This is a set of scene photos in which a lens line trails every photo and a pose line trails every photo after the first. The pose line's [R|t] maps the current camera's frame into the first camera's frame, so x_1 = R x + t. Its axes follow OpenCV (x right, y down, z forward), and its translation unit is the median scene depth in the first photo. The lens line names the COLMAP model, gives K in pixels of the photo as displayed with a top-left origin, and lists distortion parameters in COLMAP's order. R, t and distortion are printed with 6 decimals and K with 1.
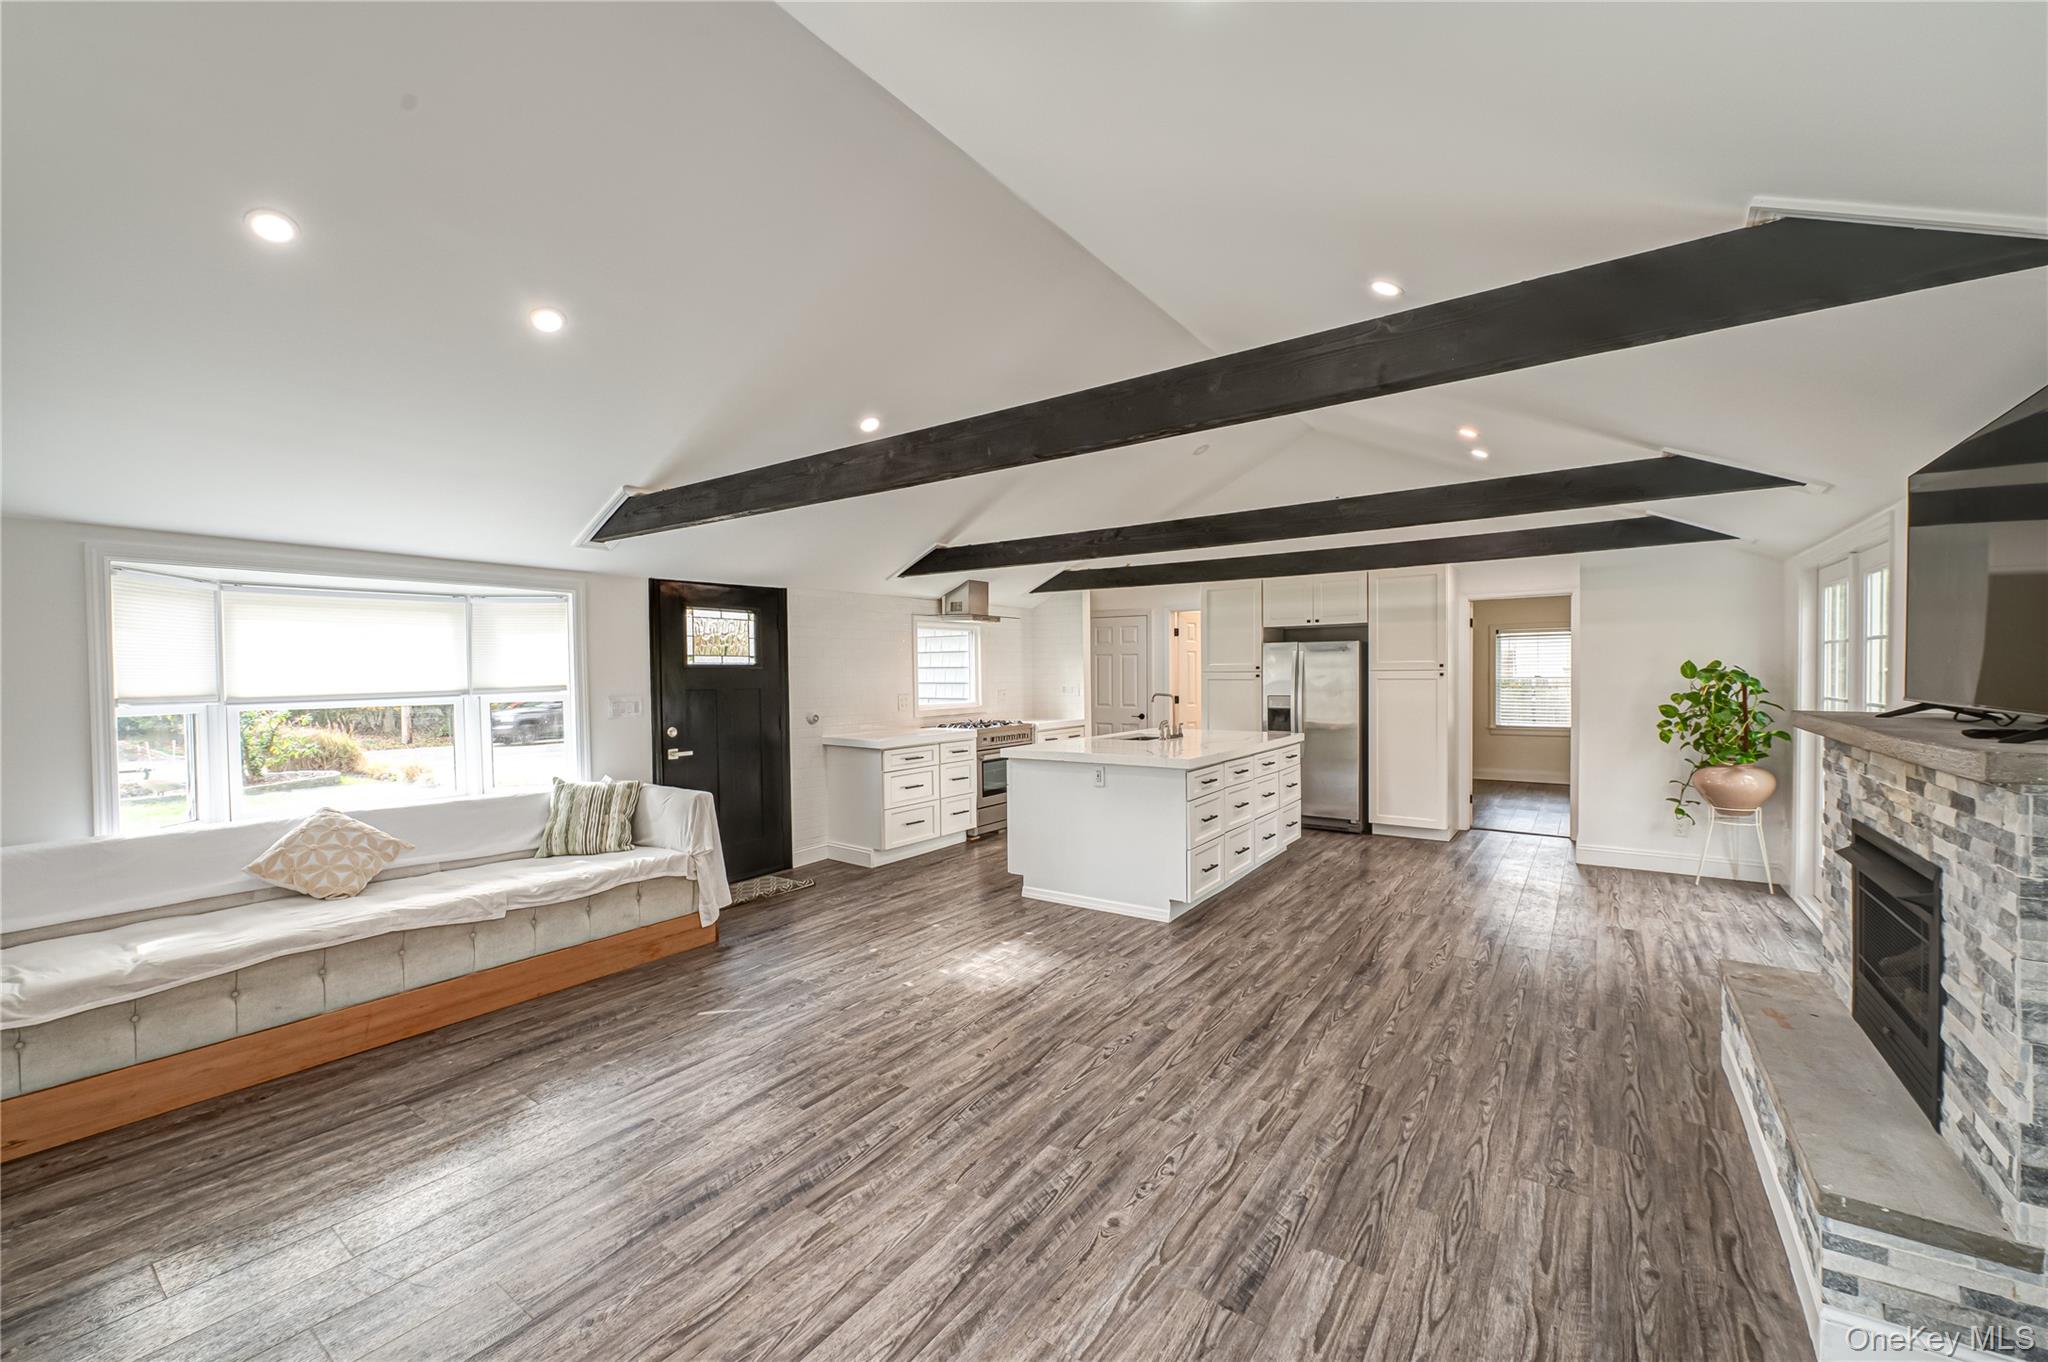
lens RADIAL K [[803.7, 0, 1034.4], [0, 803.7, 682.7], [0, 0, 1]] dist [-0.006264, -0.001379]
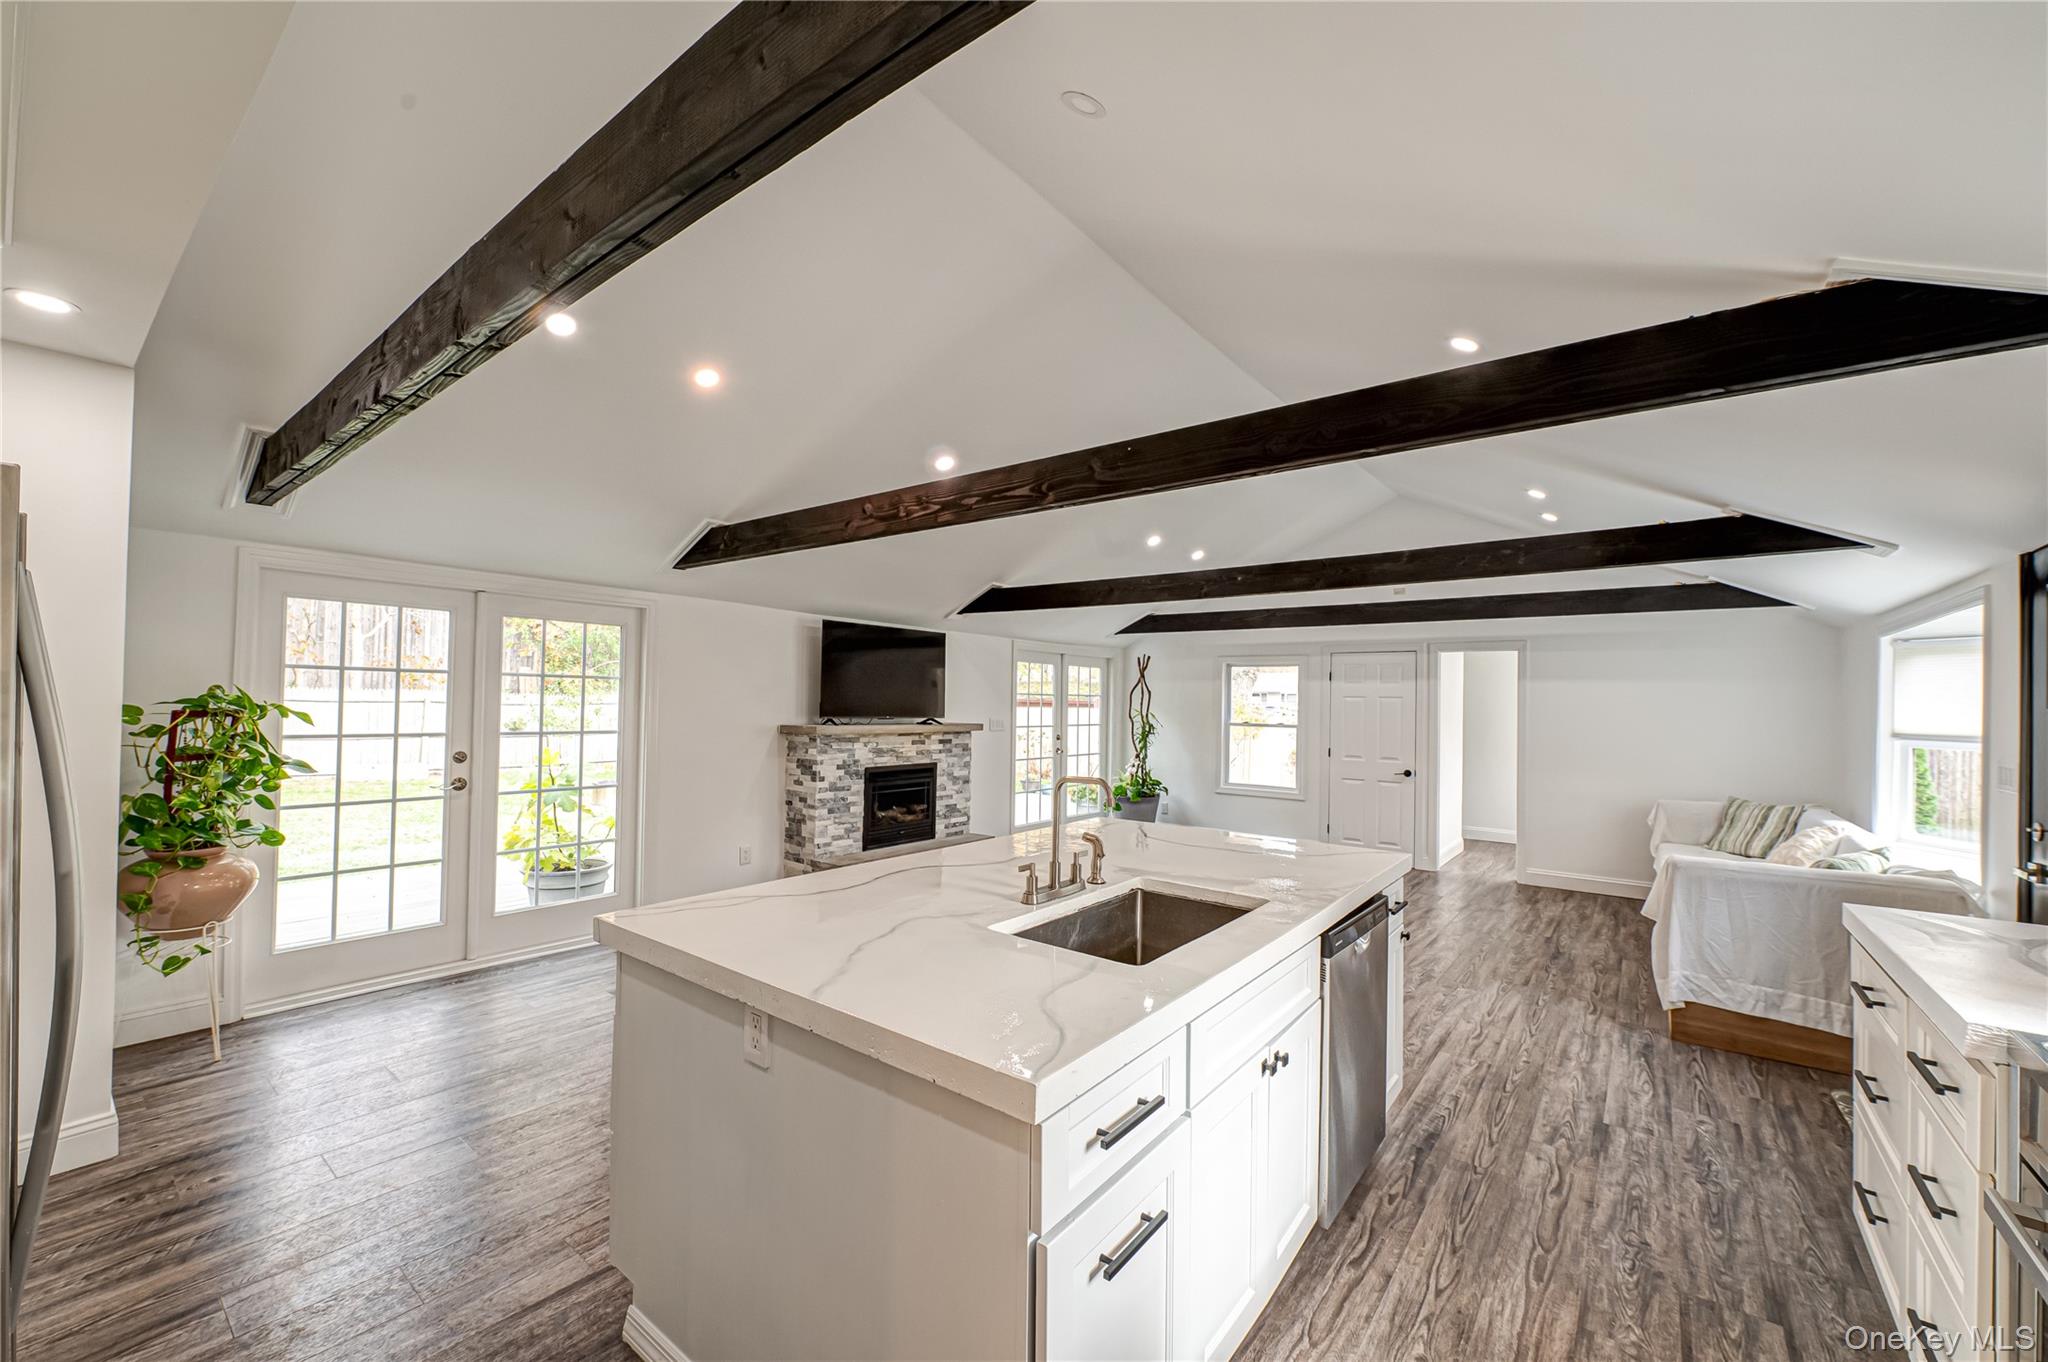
lens RADIAL K [[803.7, 0, 1032.7], [0, 803.7, 685.2], [0, 0, 1]] dist [-0.006264, -0.001379]
pose [[-0.998917, -0.007029, 0.046001, 0.185857], [-0.007499, 0.999921, -0.010061, -0.024861], [-0.045926, -0.010395, -0.998891, 1.510286]]
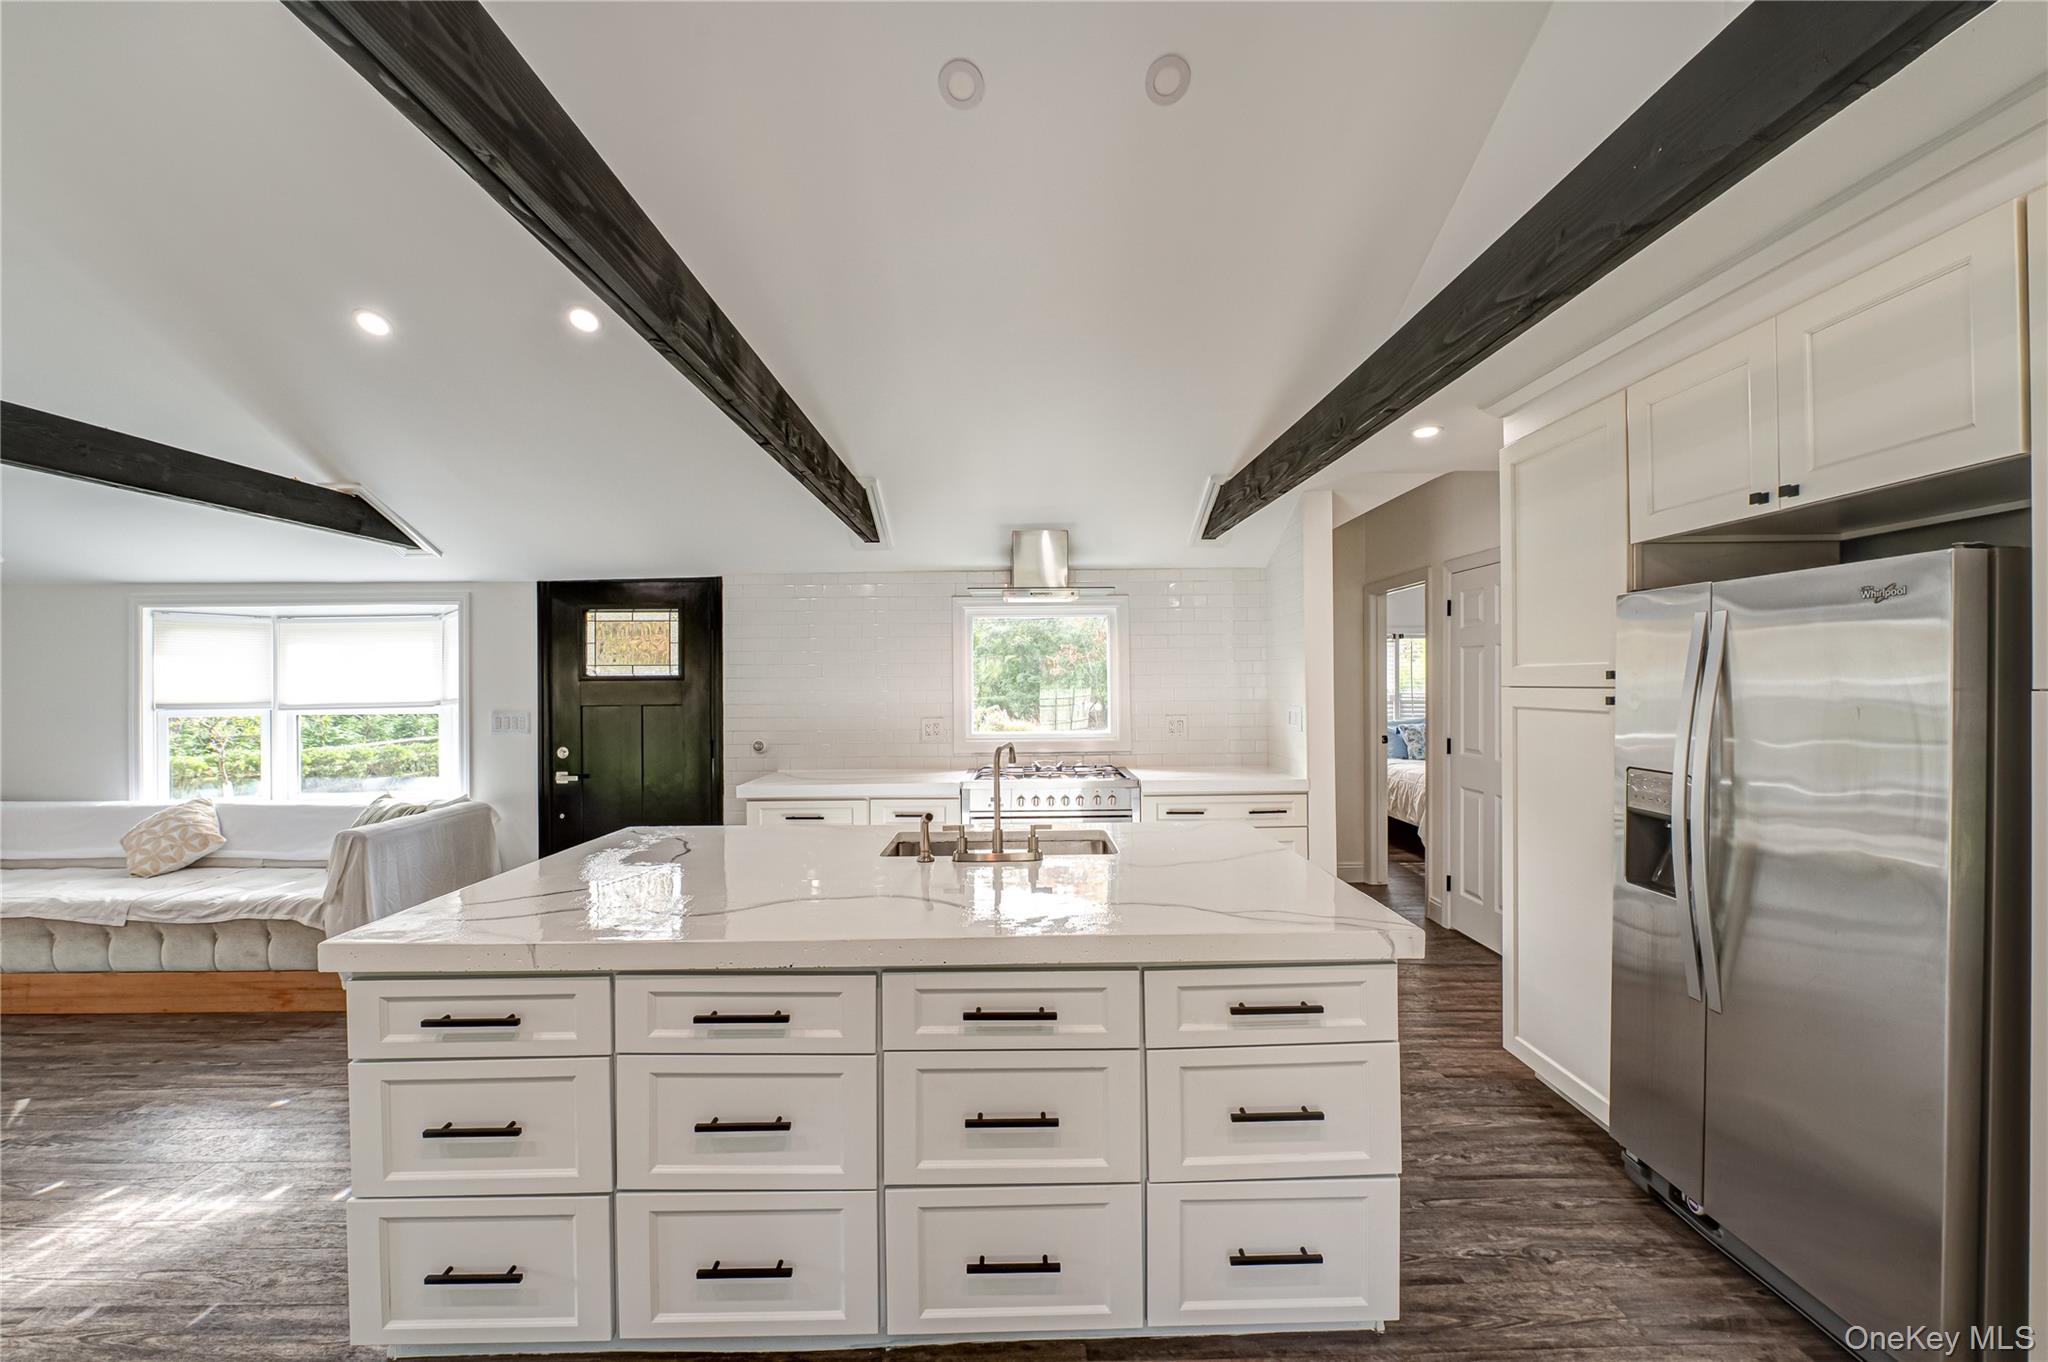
lens RADIAL K [[803.7, 0, 1032.3], [0, 803.7, 687.8], [0, 0, 1]] dist [-0.006264, -0.001379]
pose [[0.588122, 0.010262, -0.808707, 0.549833], [-0.007667, 0.999945, 0.007113, -0.019427], [0.808736, 0.002017, 0.588169, 0.870051]]
